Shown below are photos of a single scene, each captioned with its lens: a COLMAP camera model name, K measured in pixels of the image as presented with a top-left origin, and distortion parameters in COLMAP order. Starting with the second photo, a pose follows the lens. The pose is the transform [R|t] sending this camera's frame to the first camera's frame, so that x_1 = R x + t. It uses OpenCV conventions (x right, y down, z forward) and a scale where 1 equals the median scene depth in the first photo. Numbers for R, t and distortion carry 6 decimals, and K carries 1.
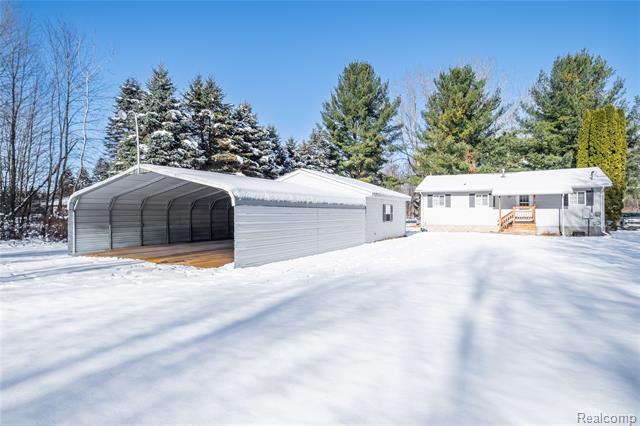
lens RADIAL K [[367.0, 0, 322.6], [0, 367.0, 209.6], [0, 0, 1]] dist [0.046634, 0.000812]
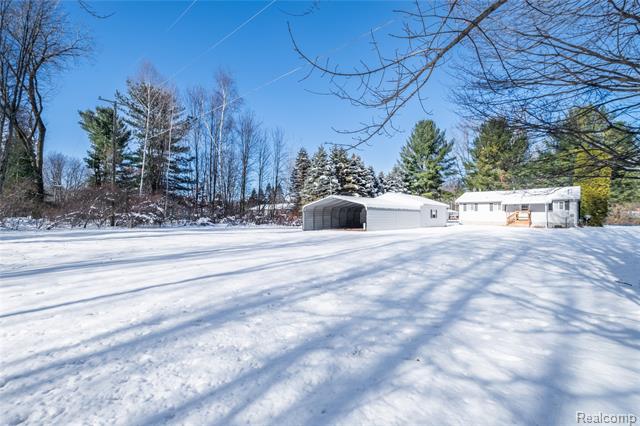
lens RADIAL K [[276.7, 0, 316.4], [0, 276.7, 214.2], [0, 0, 1]] dist [0.001864, -0.000318]
pose [[0.955546, 0.004432, -0.294807, 0.008725], [-0.003739, 0.999989, 0.002913, 0.007064], [0.294817, -0.001681, 0.955552, -0.455097]]
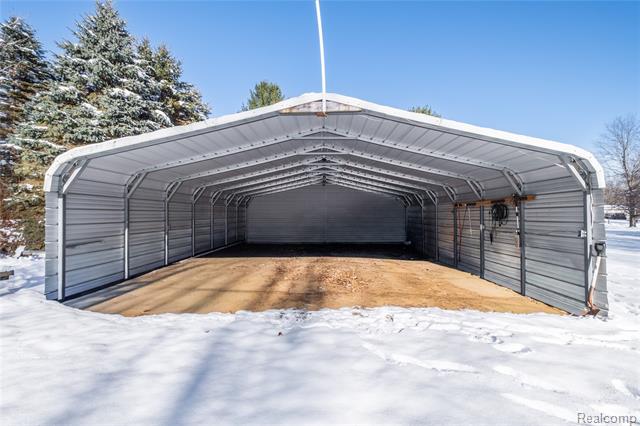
lens RADIAL K [[276.7, 0, 321.1], [0, 276.7, 213.3], [0, 0, 1]] dist [0.001864, -0.000318]
pose [[0.878627, 0.004614, 0.477486, -0.282066], [-0.003654, 0.999989, -0.002939, 0.011368], [-0.477494, 0.000838, 0.878635, 0.301582]]
